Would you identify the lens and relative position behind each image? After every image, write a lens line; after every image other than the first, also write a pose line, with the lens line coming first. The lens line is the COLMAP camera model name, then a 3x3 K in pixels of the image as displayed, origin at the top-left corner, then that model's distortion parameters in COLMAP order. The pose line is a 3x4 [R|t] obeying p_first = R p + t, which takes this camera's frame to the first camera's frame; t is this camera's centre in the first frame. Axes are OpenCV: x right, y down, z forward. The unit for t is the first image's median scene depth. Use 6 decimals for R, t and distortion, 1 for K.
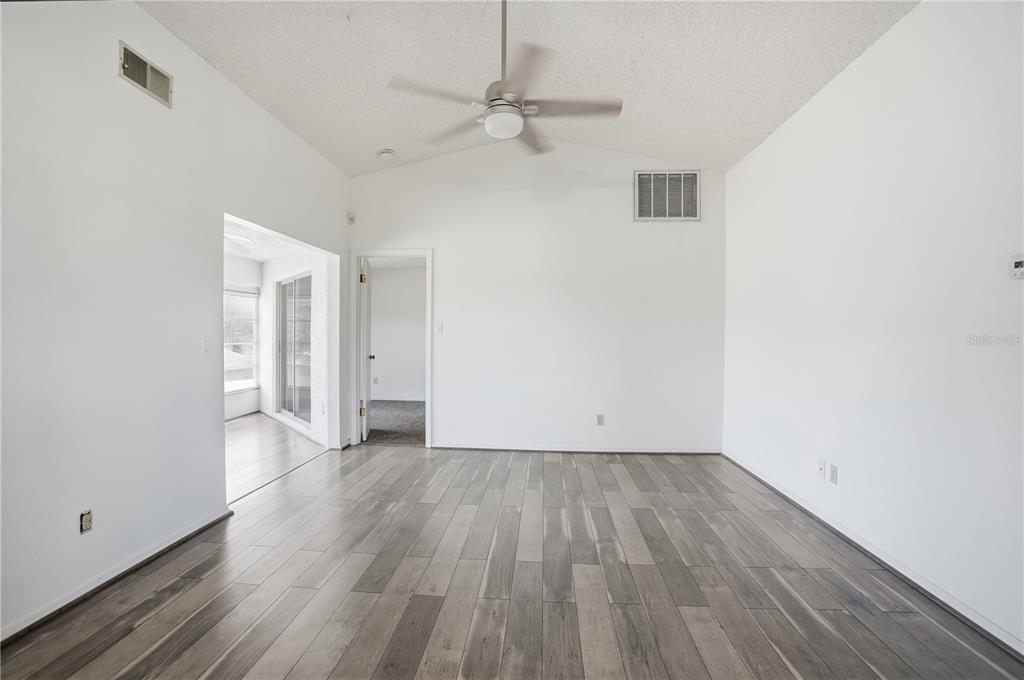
lens RADIAL K [[477.4, 0, 512.0], [0, 477.4, 340.0], [0, 0, 1]] dist [-0.078496, 0.033034]
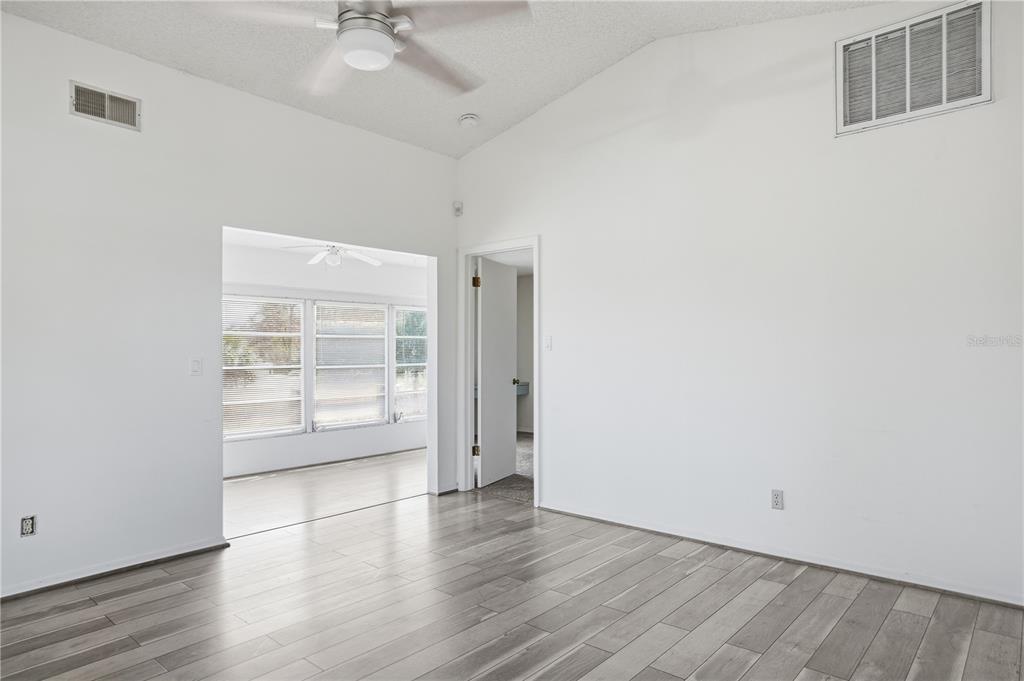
lens RADIAL K [[613.3, 0, 511.1], [0, 613.3, 350.1], [0, 0, 1]] dist [-0.056195, 0.051249]
pose [[0.795409, -0.013816, -0.605916, 0.393022], [0.003546, 0.999829, -0.018143, 0.002881], [0.606063, 0.012282, 0.795322, 0.242397]]
